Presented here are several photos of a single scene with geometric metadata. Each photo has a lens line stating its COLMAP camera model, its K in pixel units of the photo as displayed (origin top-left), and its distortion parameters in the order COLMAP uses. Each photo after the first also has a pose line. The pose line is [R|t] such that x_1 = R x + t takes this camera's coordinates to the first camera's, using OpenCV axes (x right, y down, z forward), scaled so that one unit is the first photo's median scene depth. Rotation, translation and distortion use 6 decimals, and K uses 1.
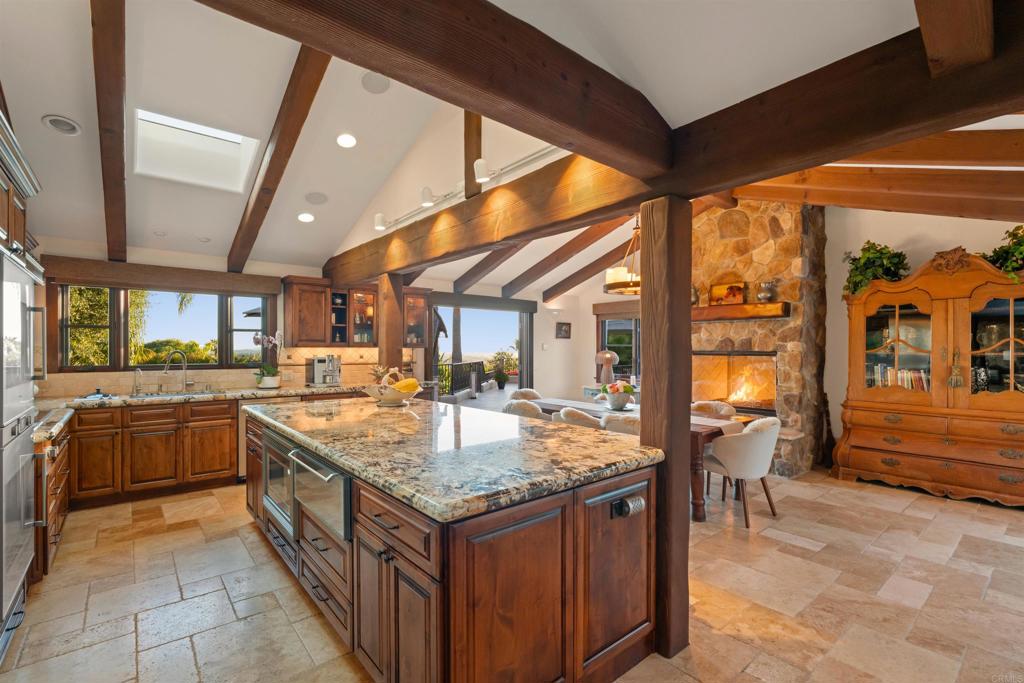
lens RADIAL K [[463.3, 0, 512.6], [0, 463.3, 345.7], [0, 0, 1]] dist [-0.004473, -0.000221]
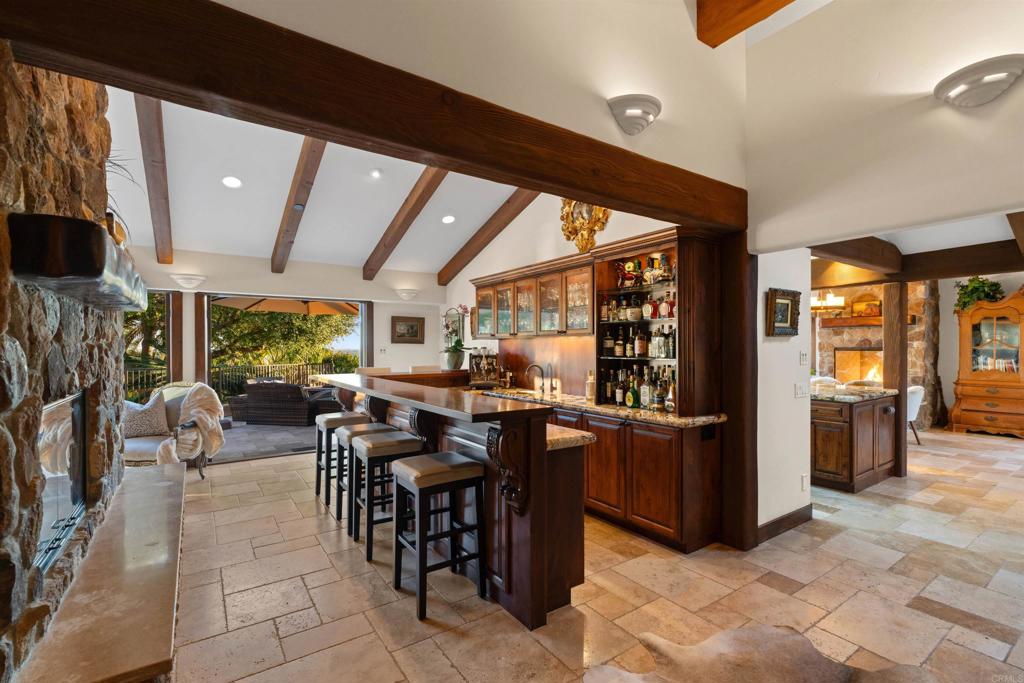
lens RADIAL K [[463.3, 0, 511.7], [0, 463.3, 343.9], [0, 0, 1]] dist [-0.004473, -0.000221]
pose [[0.995618, -0.006383, -0.093296, -0.597529], [0.006410, 0.999979, -0.000013, -0.008902], [0.093294, -0.000585, 0.995638, -0.647384]]
